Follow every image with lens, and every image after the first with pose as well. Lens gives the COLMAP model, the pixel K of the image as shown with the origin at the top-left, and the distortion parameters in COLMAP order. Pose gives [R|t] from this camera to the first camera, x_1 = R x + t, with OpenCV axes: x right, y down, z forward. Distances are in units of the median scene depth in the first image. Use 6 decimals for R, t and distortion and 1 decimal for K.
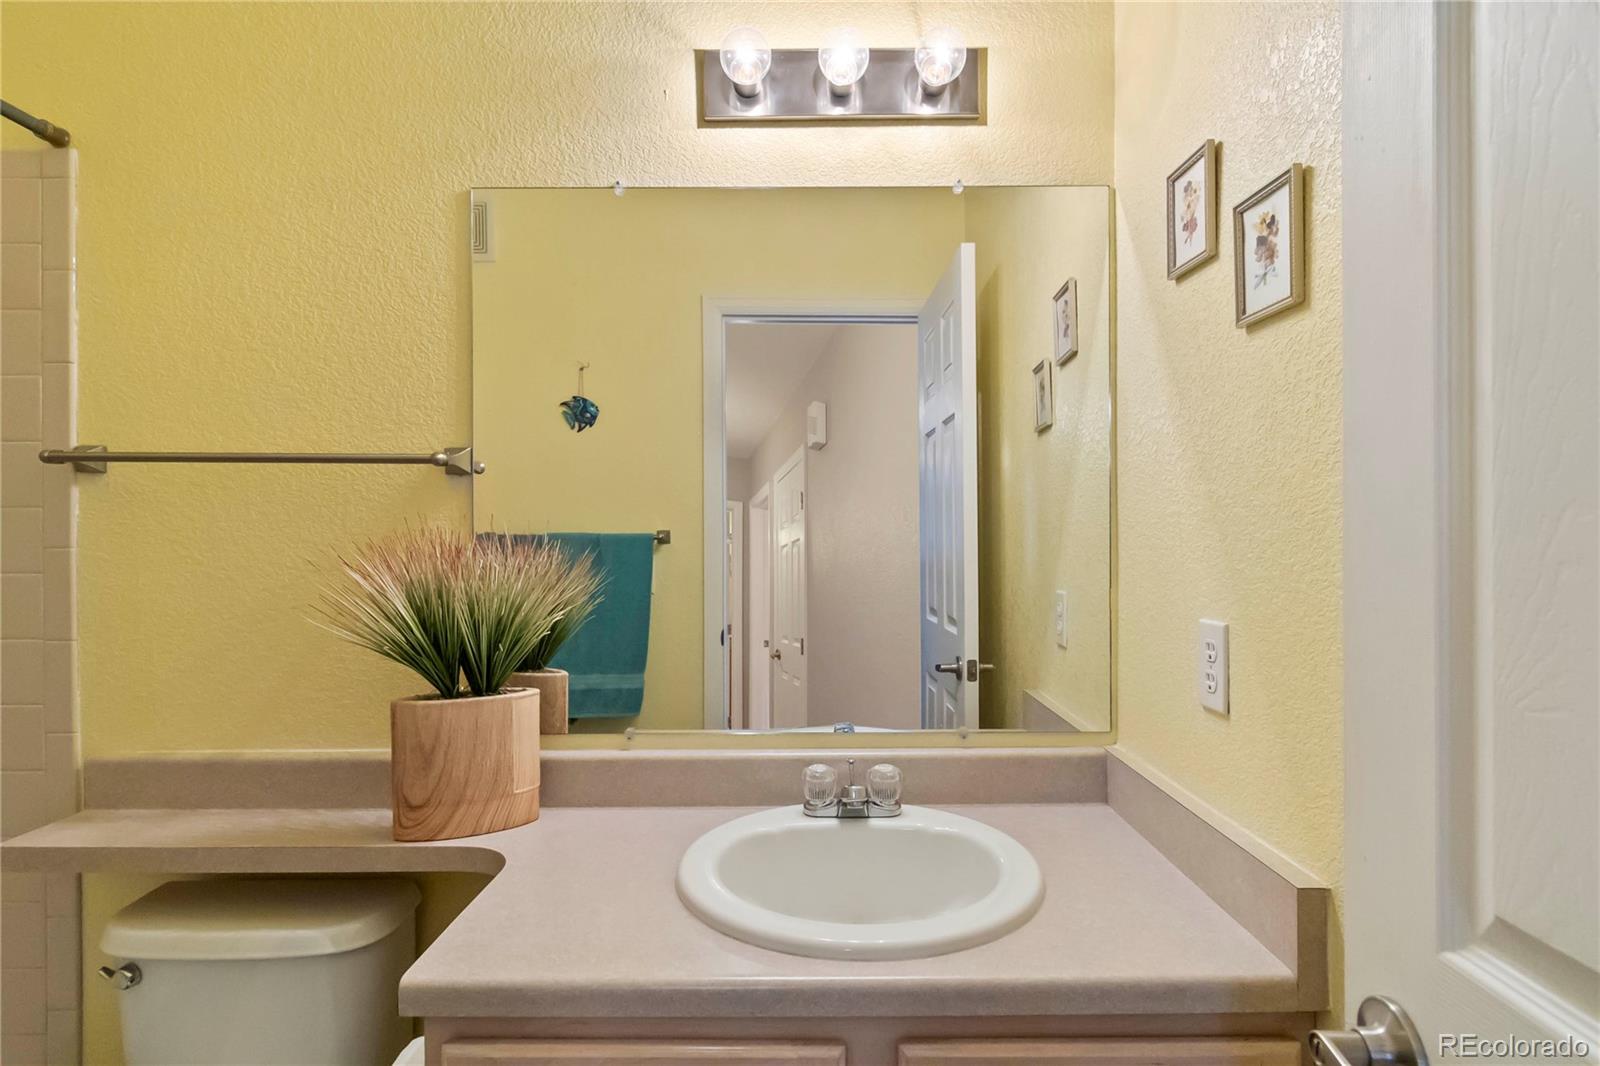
lens RADIAL K [[880.7, 0, 804.8], [0, 880.7, 543.9], [0, 0, 1]] dist [-0.003486, -0.000467]
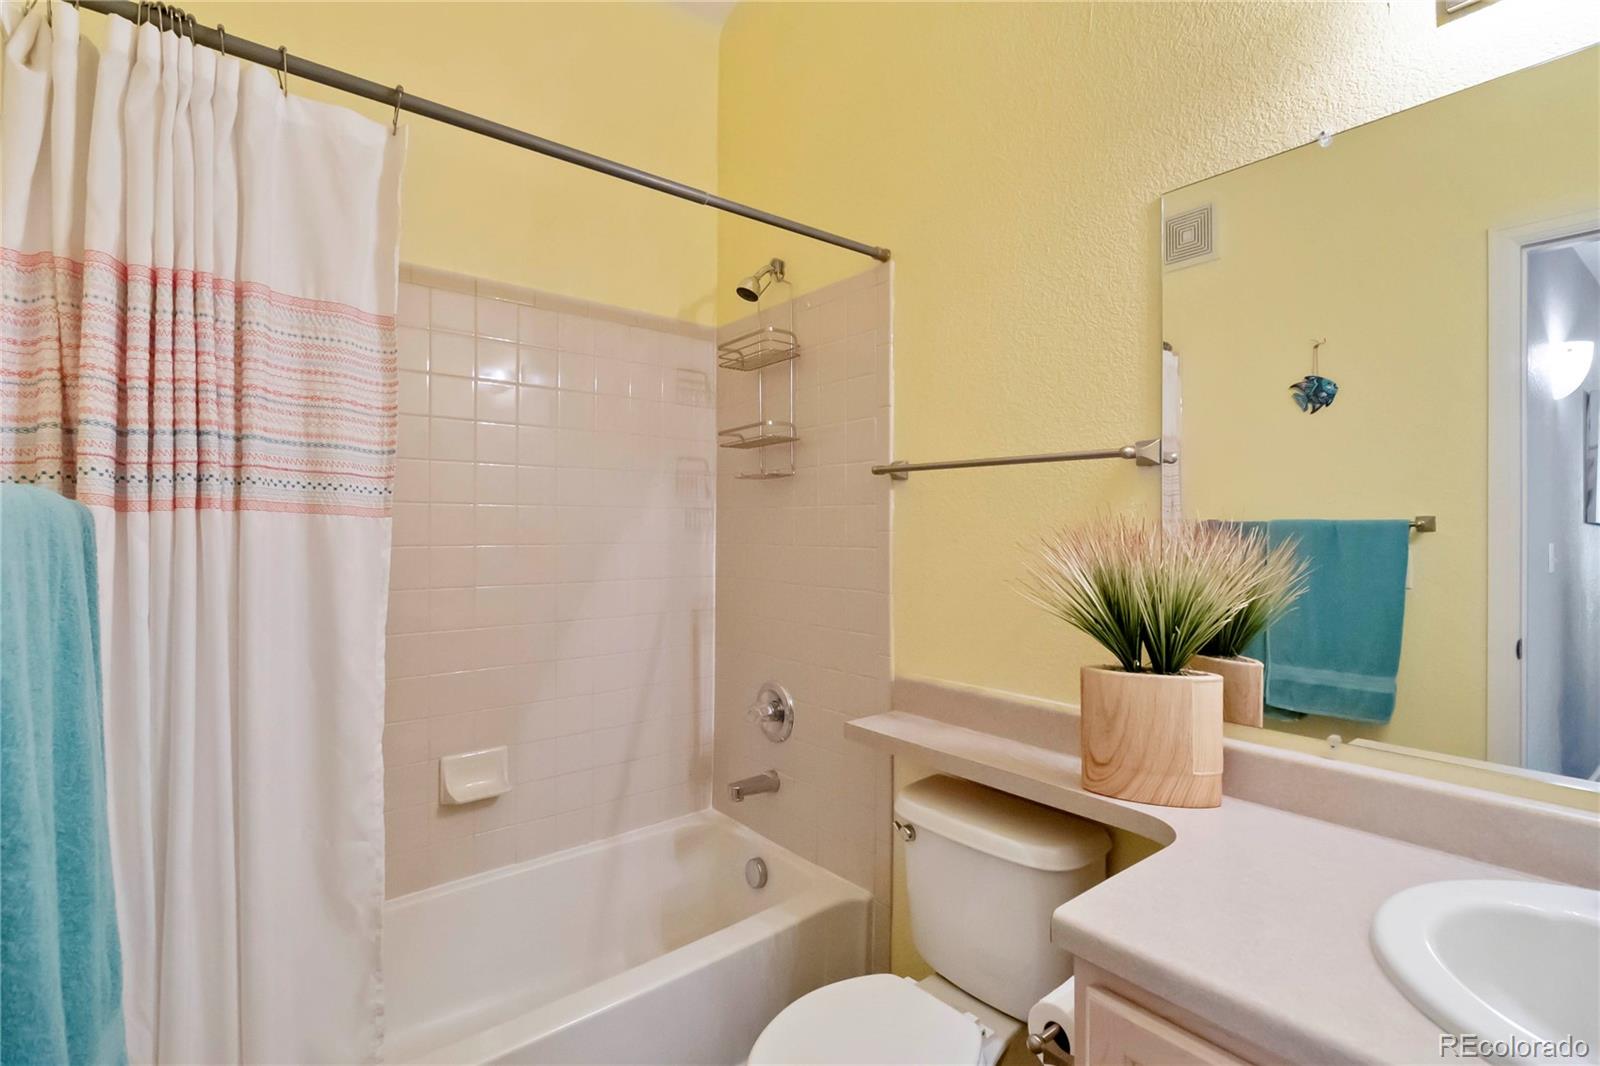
lens RADIAL K [[756.5, 0, 800.0], [0, 756.5, 533.0], [0, 0, 1]] dist [0.000787, -0.000151]
pose [[0.617905, 0.007716, -0.786215, 0.073834], [-0.005631, 0.999970, 0.005388, 0.001252], [0.786232, 0.001099, 0.617930, 0.096184]]
